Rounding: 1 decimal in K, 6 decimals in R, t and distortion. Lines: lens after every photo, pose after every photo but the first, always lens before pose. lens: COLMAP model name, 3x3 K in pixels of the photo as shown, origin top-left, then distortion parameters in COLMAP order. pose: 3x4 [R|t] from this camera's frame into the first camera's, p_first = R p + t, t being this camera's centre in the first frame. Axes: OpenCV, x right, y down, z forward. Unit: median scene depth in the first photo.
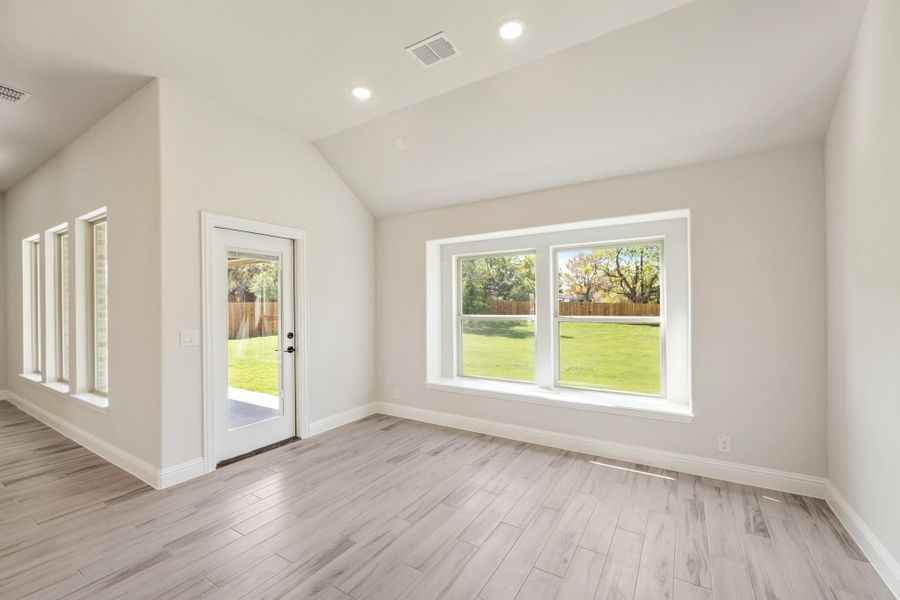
lens RADIAL K [[375.0, 0, 449.5], [0, 375.0, 303.9], [0, 0, 1]] dist [-0.000720, -0.000247]
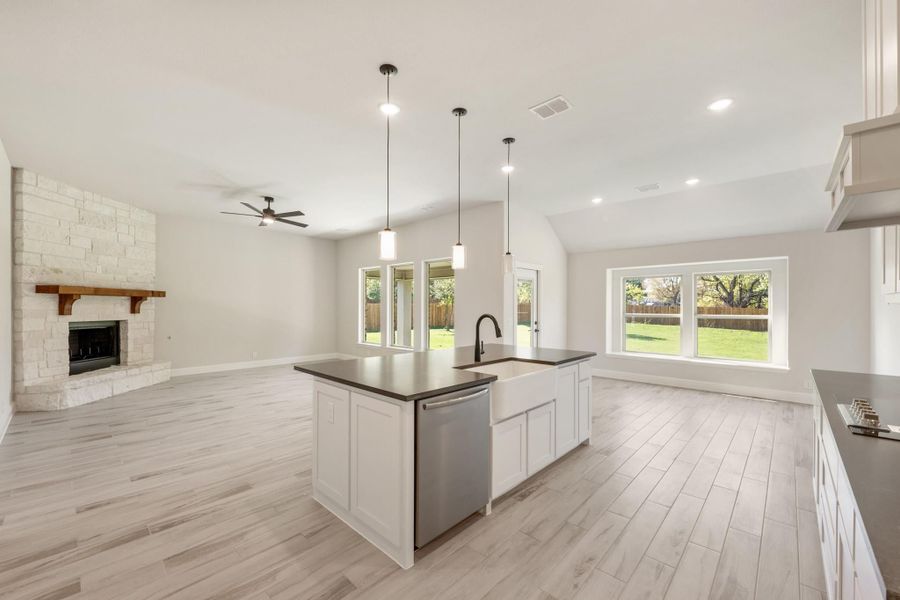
lens RADIAL K [[365.8, 0, 447.4], [0, 365.8, 306.5], [0, 0, 1]] dist [0.000155, -0.000004]
pose [[0.980917, 0.007609, -0.194276, -0.611690], [-0.007627, 0.999971, 0.000656, 0.006069], [0.194275, 0.000838, 0.980947, -1.026815]]
